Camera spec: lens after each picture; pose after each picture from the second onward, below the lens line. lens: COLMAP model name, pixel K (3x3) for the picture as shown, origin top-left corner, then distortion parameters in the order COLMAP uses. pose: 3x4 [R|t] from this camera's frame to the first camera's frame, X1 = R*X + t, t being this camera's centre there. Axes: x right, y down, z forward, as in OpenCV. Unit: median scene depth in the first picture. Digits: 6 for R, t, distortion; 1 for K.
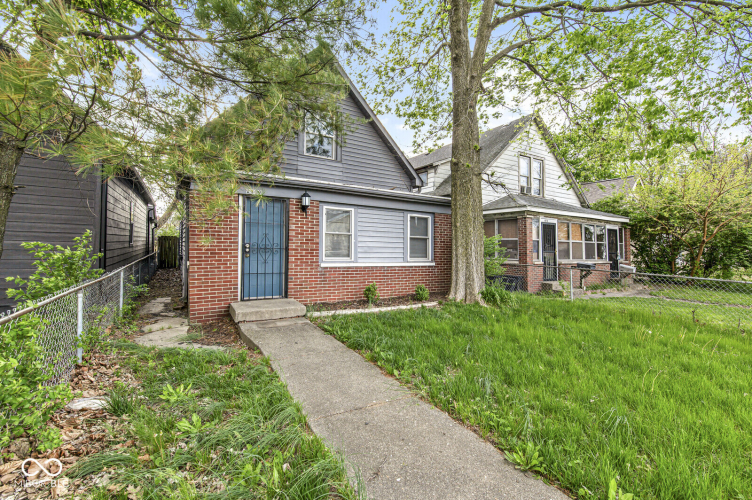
lens RADIAL K [[334.1, 0, 369.2], [0, 334.1, 223.6], [0, 0, 1]] dist [-0.000482, -0.000064]
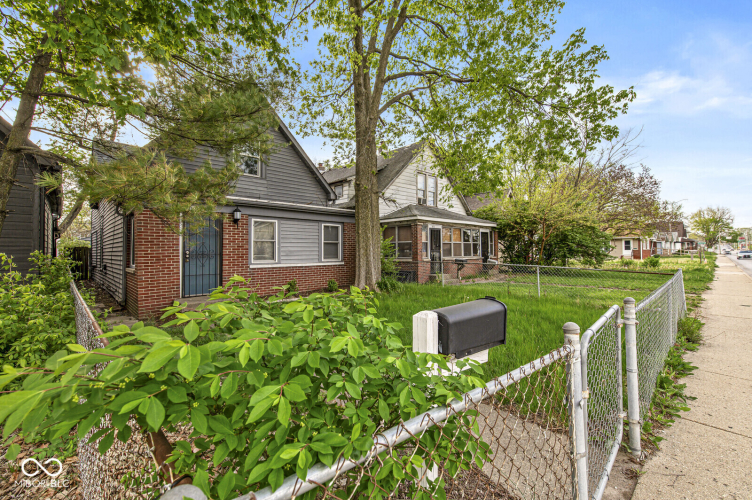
lens RADIAL K [[334.1, 0, 369.2], [0, 334.1, 223.6], [0, 0, 1]] dist [-0.000482, -0.000064]
pose [[0.975083, -0.010312, 0.221600, 0.008324], [0.013069, 0.999854, -0.010979, -0.010514], [-0.221454, 0.013602, 0.975076, -0.202431]]
